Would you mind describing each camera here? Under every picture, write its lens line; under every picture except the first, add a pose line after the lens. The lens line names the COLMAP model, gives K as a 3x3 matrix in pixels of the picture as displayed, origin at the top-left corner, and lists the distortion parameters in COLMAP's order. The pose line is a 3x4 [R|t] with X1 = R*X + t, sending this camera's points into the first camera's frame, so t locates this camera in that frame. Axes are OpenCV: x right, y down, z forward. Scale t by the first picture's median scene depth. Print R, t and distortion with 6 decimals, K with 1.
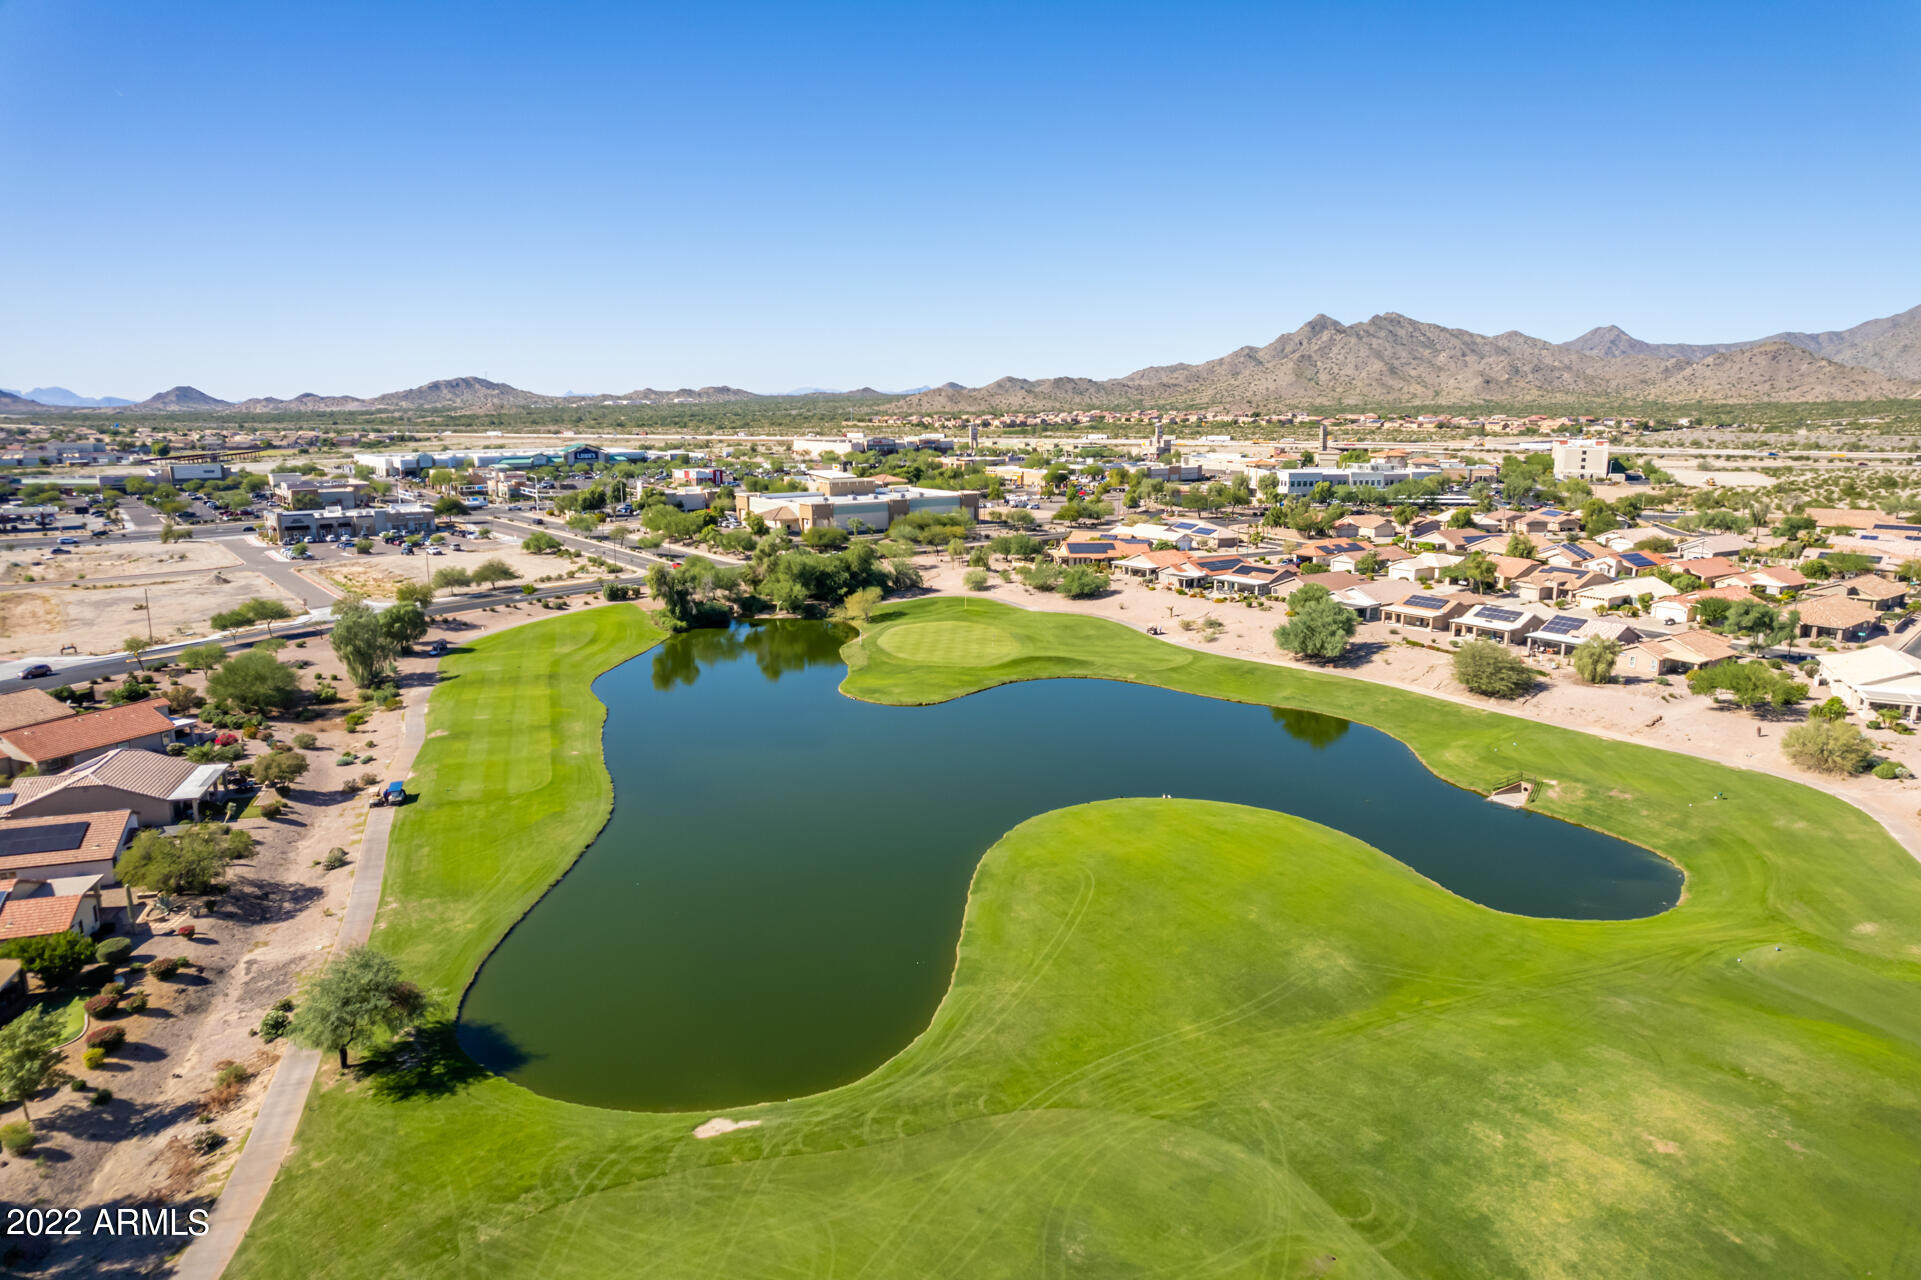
lens RADIAL K [[1225.3, 0, 966.2], [0, 1225.3, 659.7], [0, 0, 1]] dist [-0.072366, 0.064236]
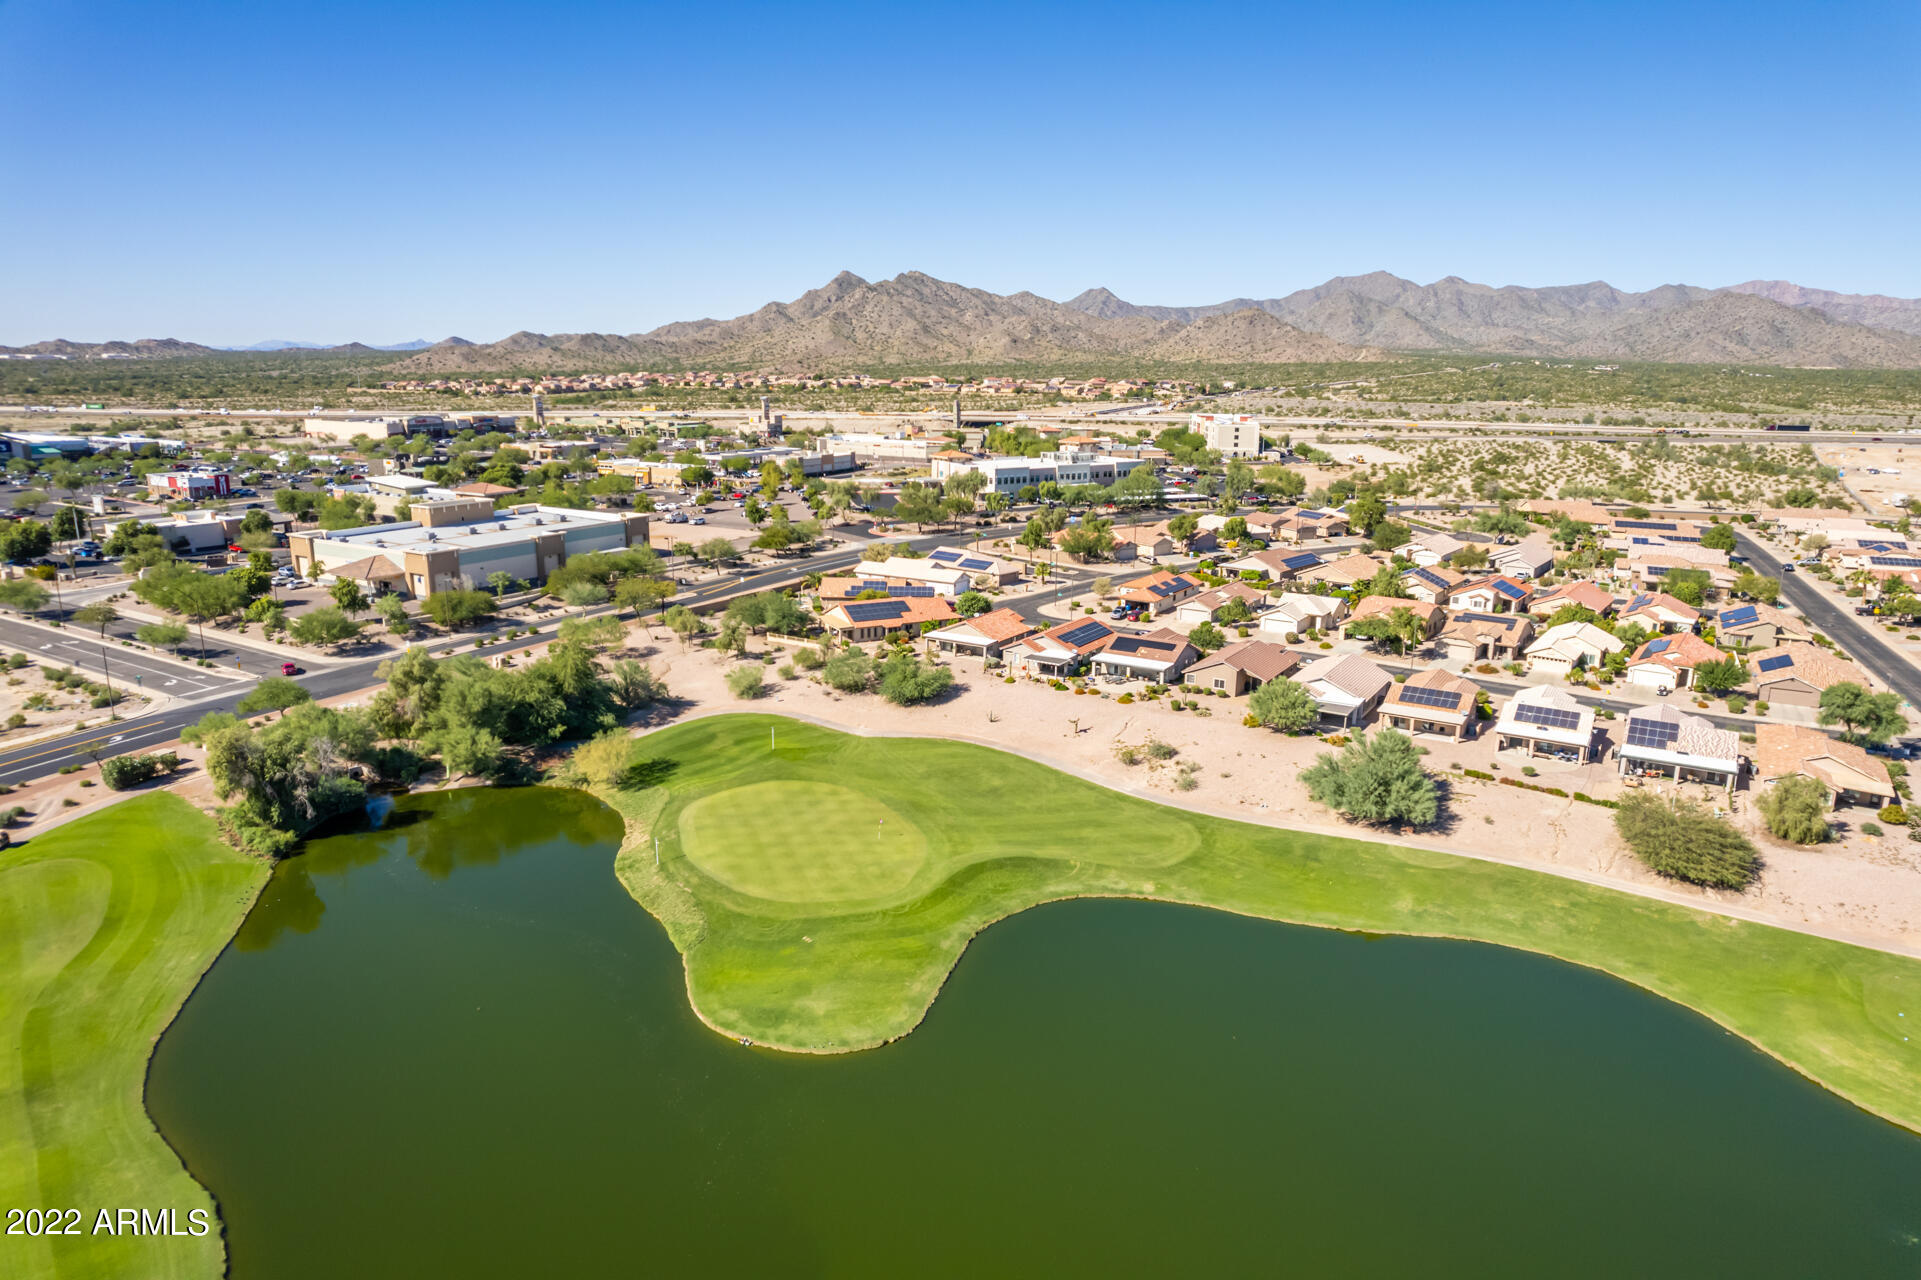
lens RADIAL K [[1225.3, 0, 966.2], [0, 1225.3, 659.7], [0, 0, 1]] dist [-0.072366, 0.064236]
pose [[0.928193, -0.080932, 0.363191, -0.083056], [0.067993, 0.996516, 0.048293, -0.068901], [-0.365834, -0.020131, 0.930462, 0.228436]]
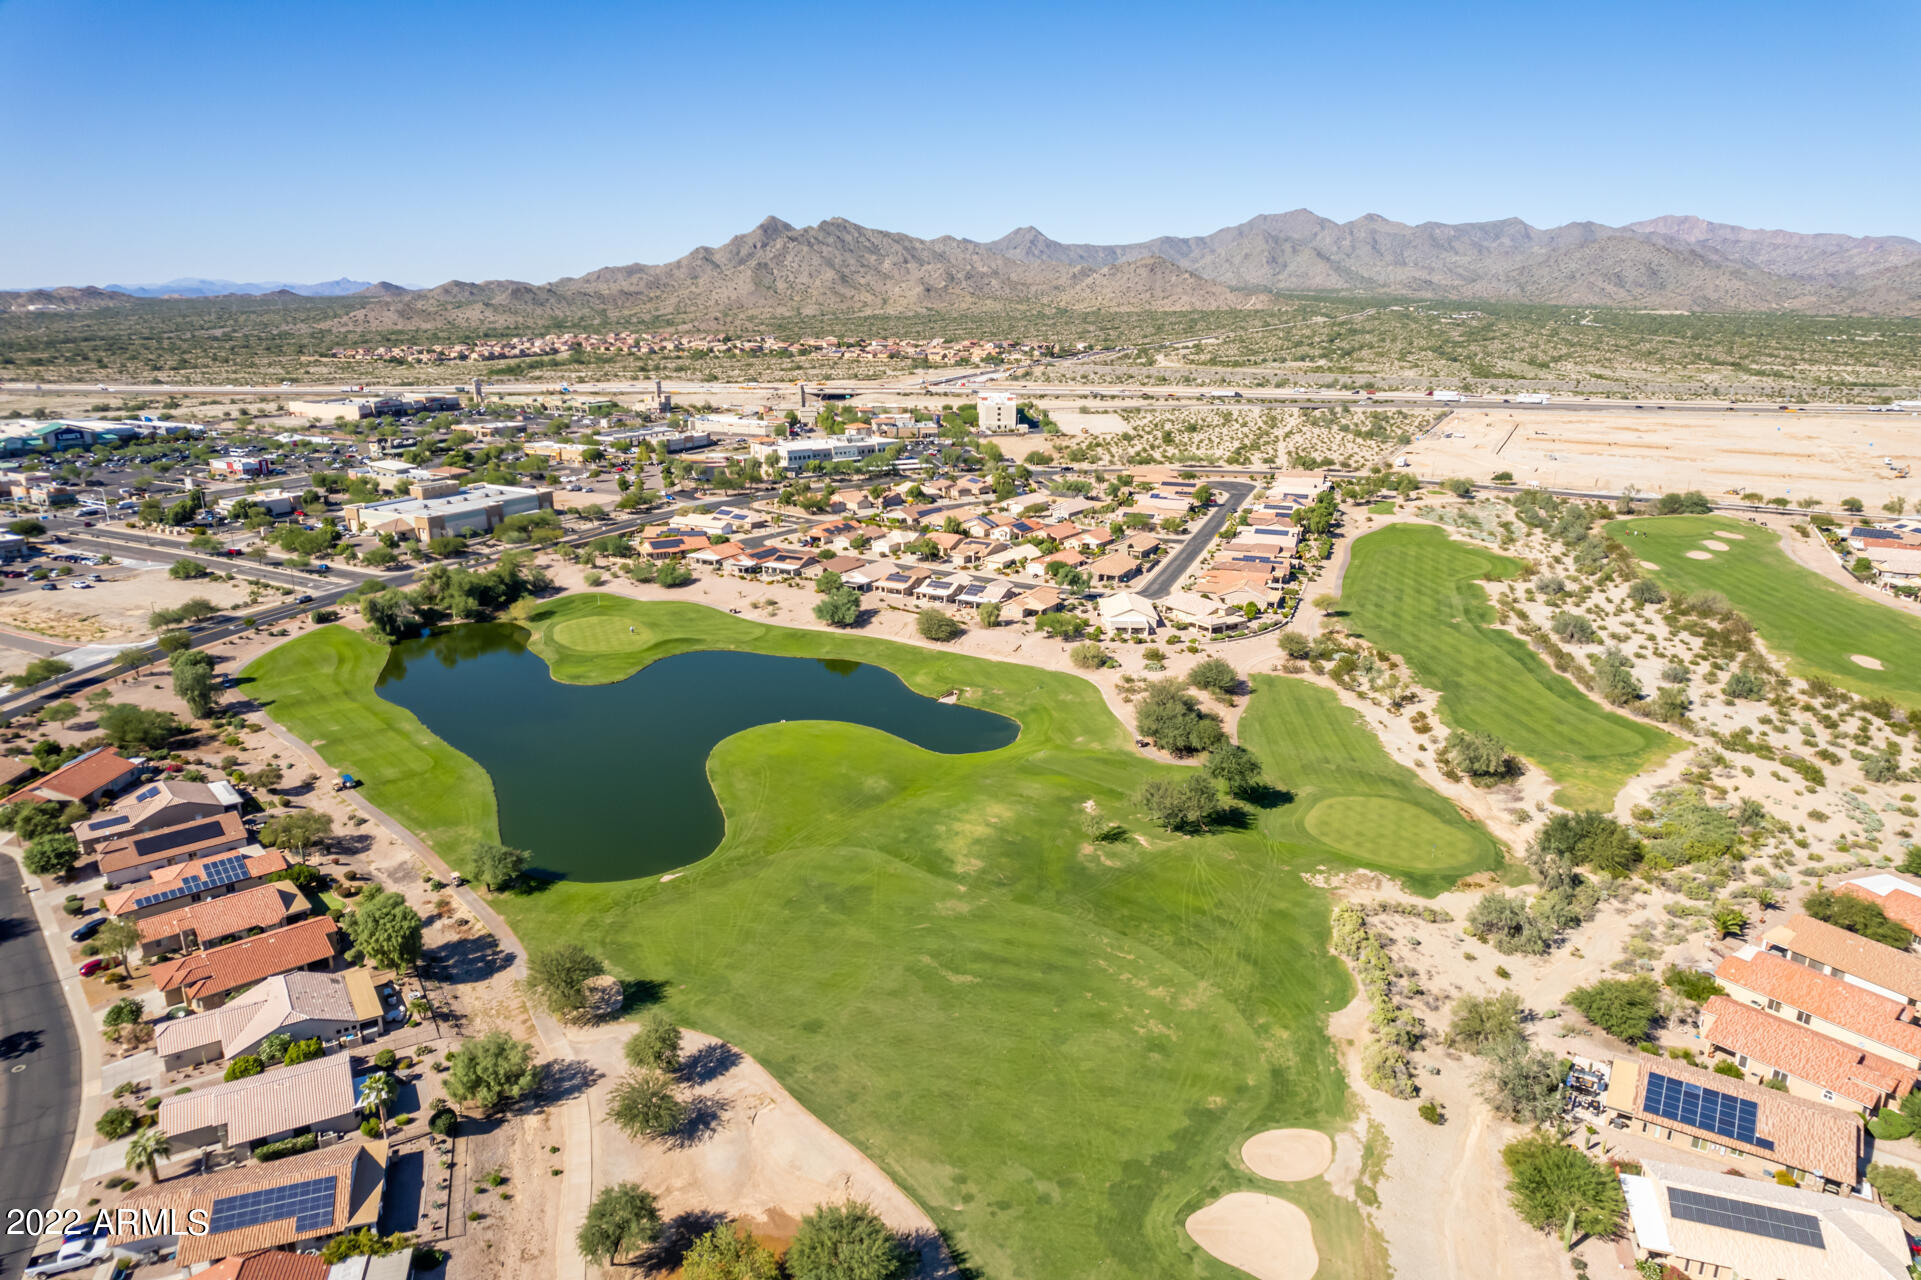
lens RADIAL K [[1225.3, 0, 966.2], [0, 1225.3, 659.7], [0, 0, 1]] dist [-0.072366, 0.064236]
pose [[0.910124, -0.116664, 0.397573, -0.114164], [0.082274, 0.991319, 0.102553, -0.054952], [-0.406086, -0.060626, 0.911822, -0.302697]]
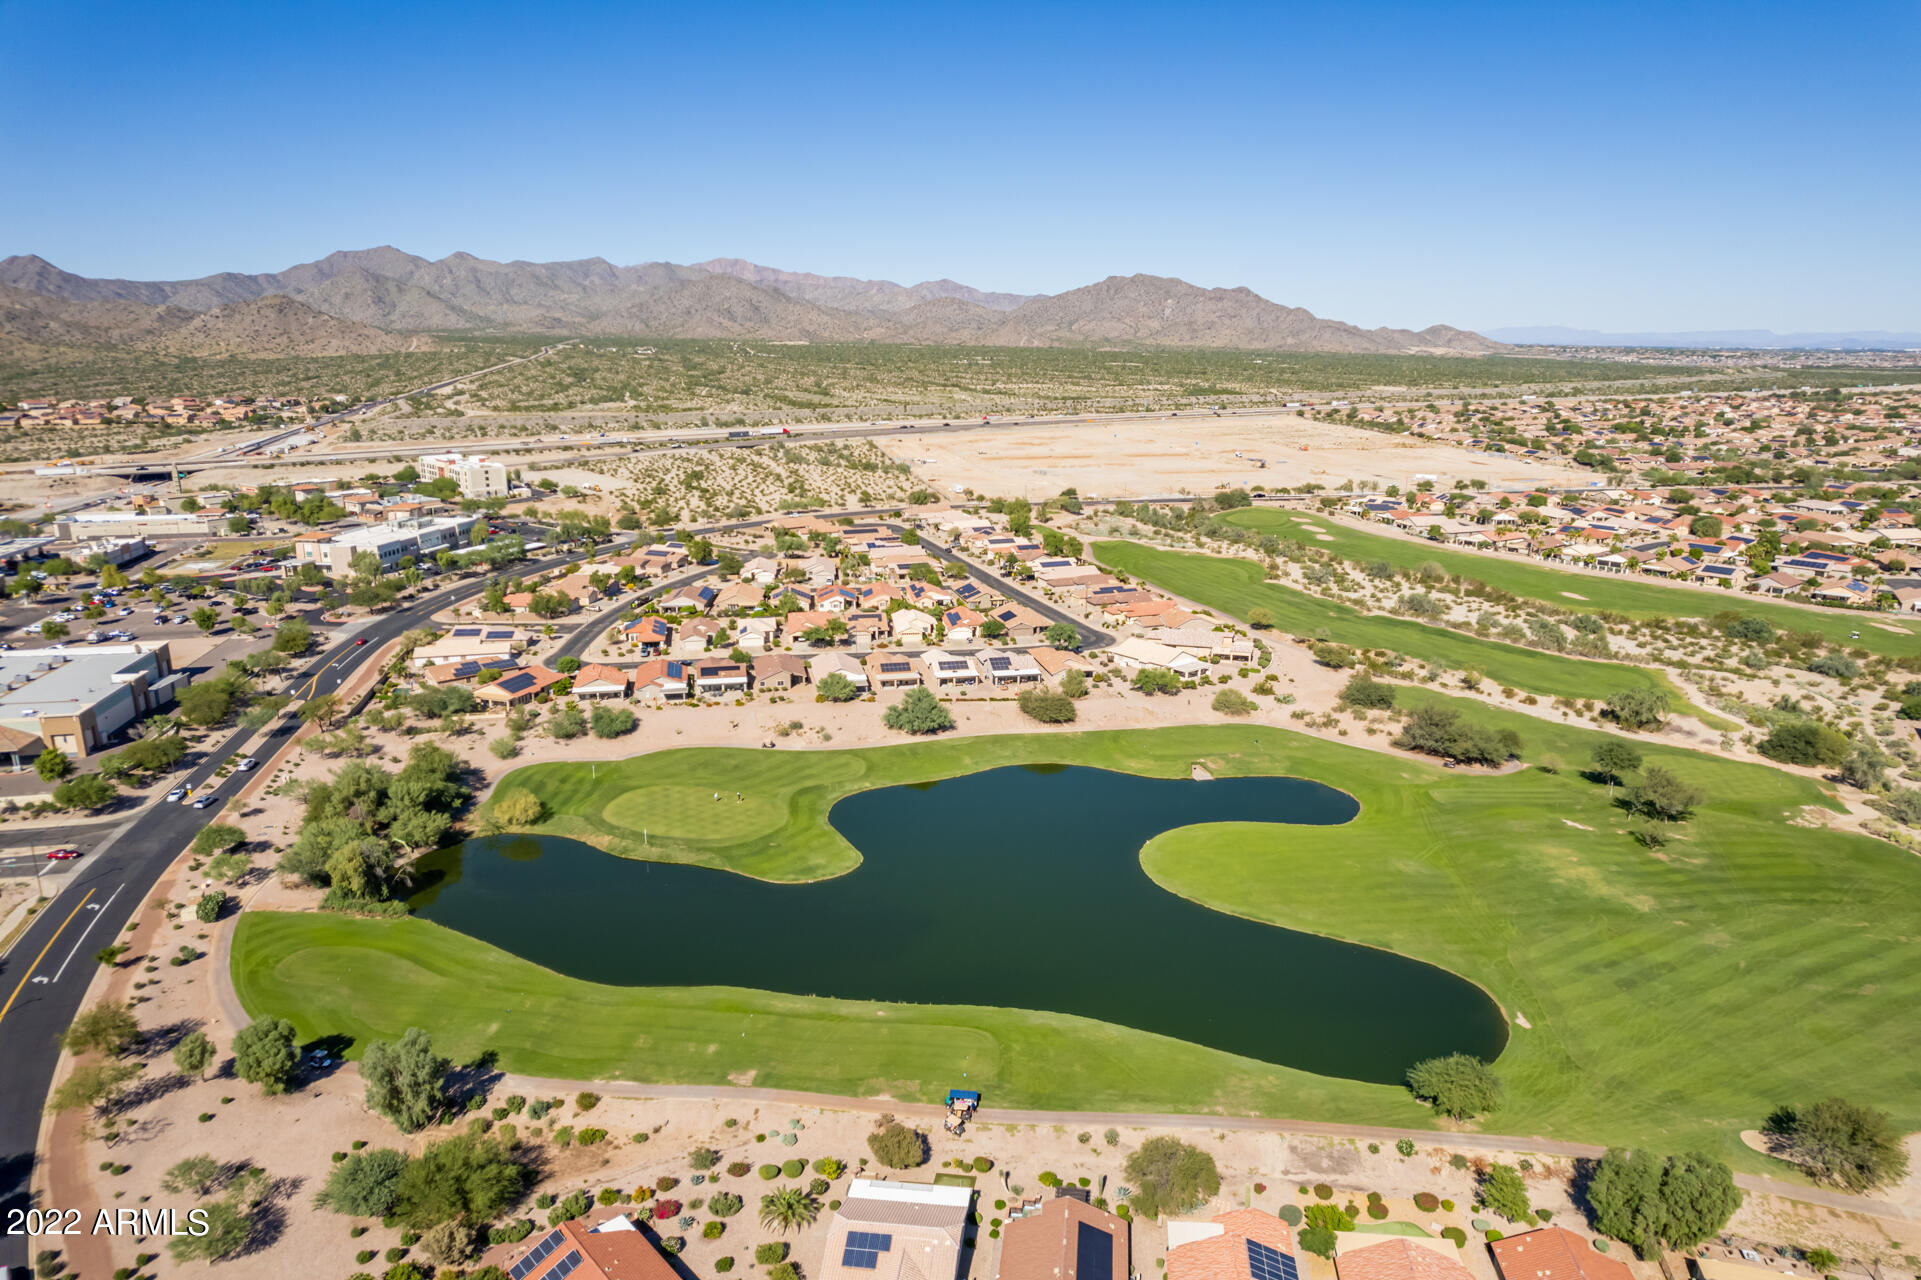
lens RADIAL K [[1231.6, 0, 966.5], [0, 1231.6, 648.7], [0, 0, 1]] dist [-0.085135, 0.080214]
pose [[0.419853, -0.228271, 0.878417, -0.454686], [0.188625, 0.968667, 0.161567, -0.154915], [-0.887775, 0.097857, 0.449755, 0.158958]]
